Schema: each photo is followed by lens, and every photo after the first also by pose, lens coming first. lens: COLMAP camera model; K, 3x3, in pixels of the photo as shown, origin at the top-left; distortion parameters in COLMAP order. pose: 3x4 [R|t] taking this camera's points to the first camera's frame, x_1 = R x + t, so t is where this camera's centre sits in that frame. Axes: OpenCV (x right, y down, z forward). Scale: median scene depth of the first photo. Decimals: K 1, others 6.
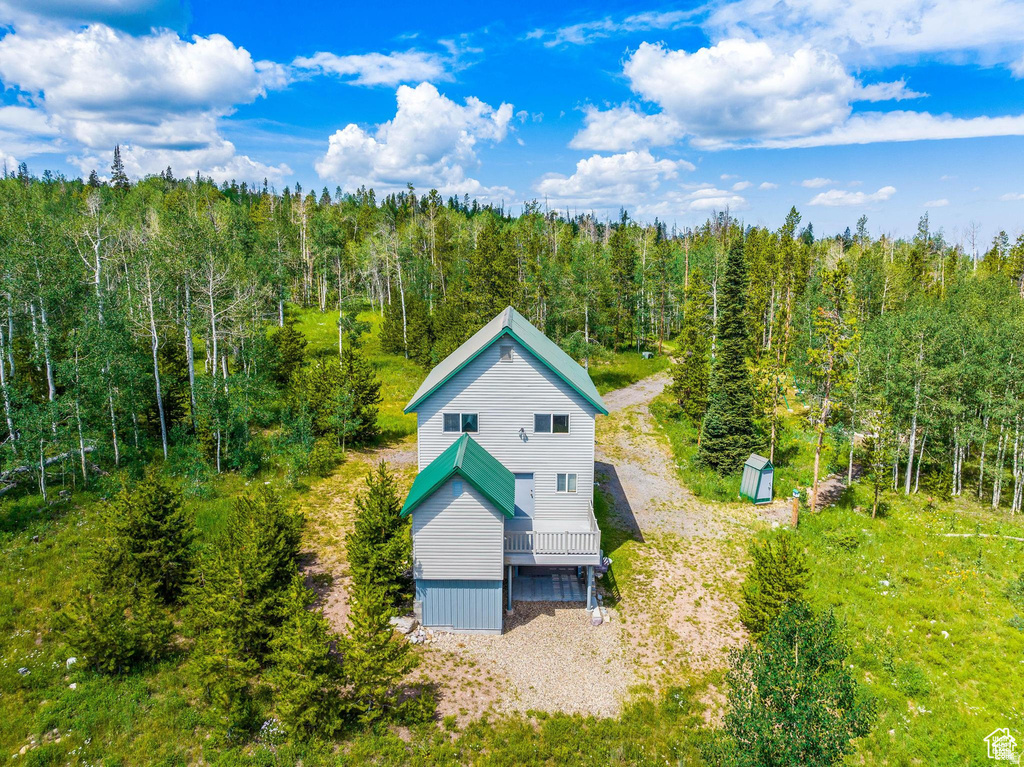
lens RADIAL K [[710.0, 0, 512.0], [0, 710.0, 383.5], [0, 0, 1]] dist [-0.030488, -0.047558]
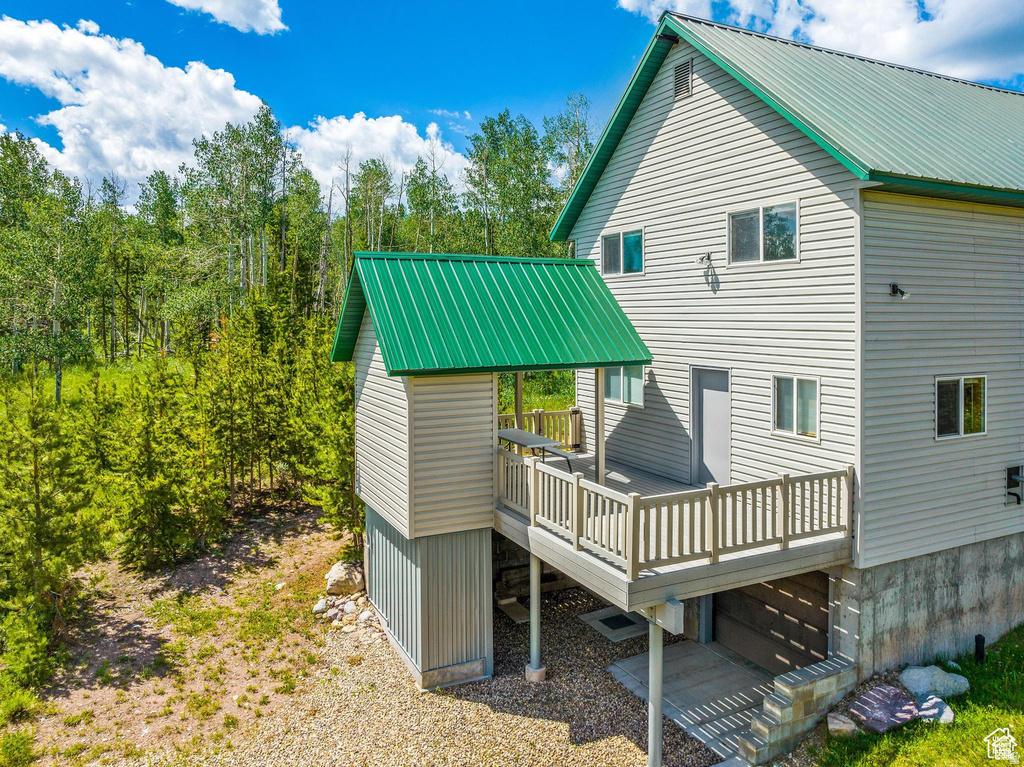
lens RADIAL K [[746.8, 0, 509.0], [0, 746.8, 320.5], [0, 0, 1]] dist [-0.037104, 0.004843]
pose [[0.442535, -0.002188, -0.896749, 0.344820], [-0.159358, 0.983889, -0.081042, 0.151976], [0.882478, 0.178768, 0.435056, 0.718794]]
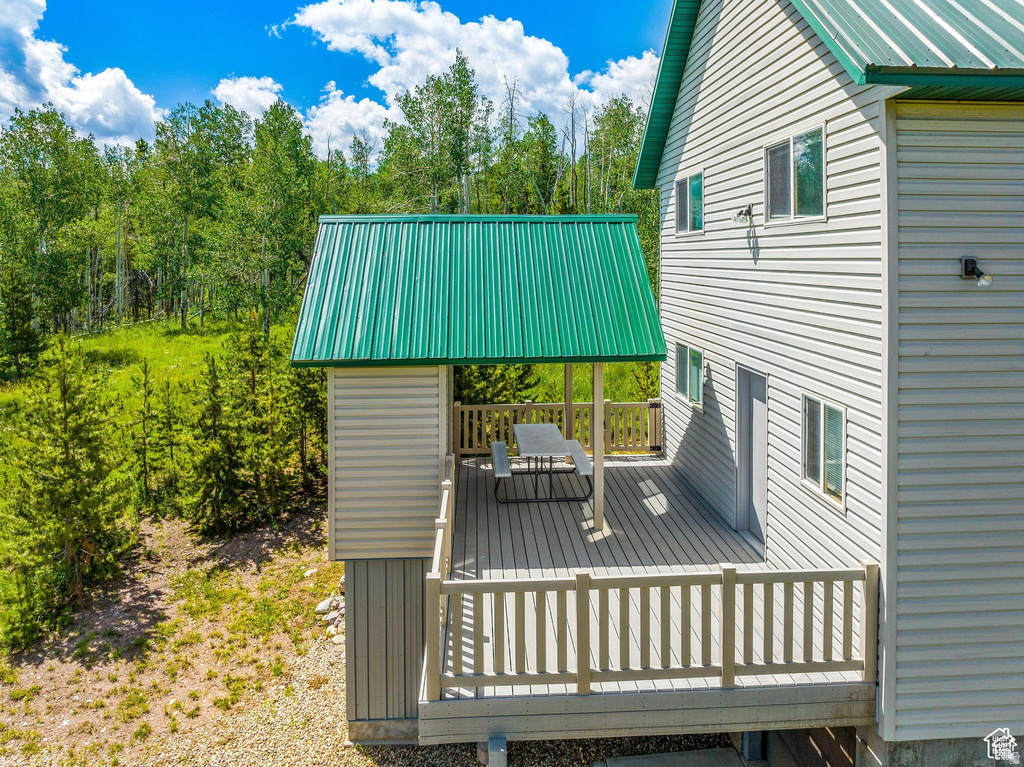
lens RADIAL K [[763.3, 0, 511.7], [0, 763.3, 257.9], [0, 0, 1]] dist [-0.033151, 0.004706]
pose [[0.058890, -0.006697, -0.998242, 0.310894], [-0.180611, 0.983403, -0.017253, 0.104724], [0.981790, 0.181310, 0.056703, 0.890062]]
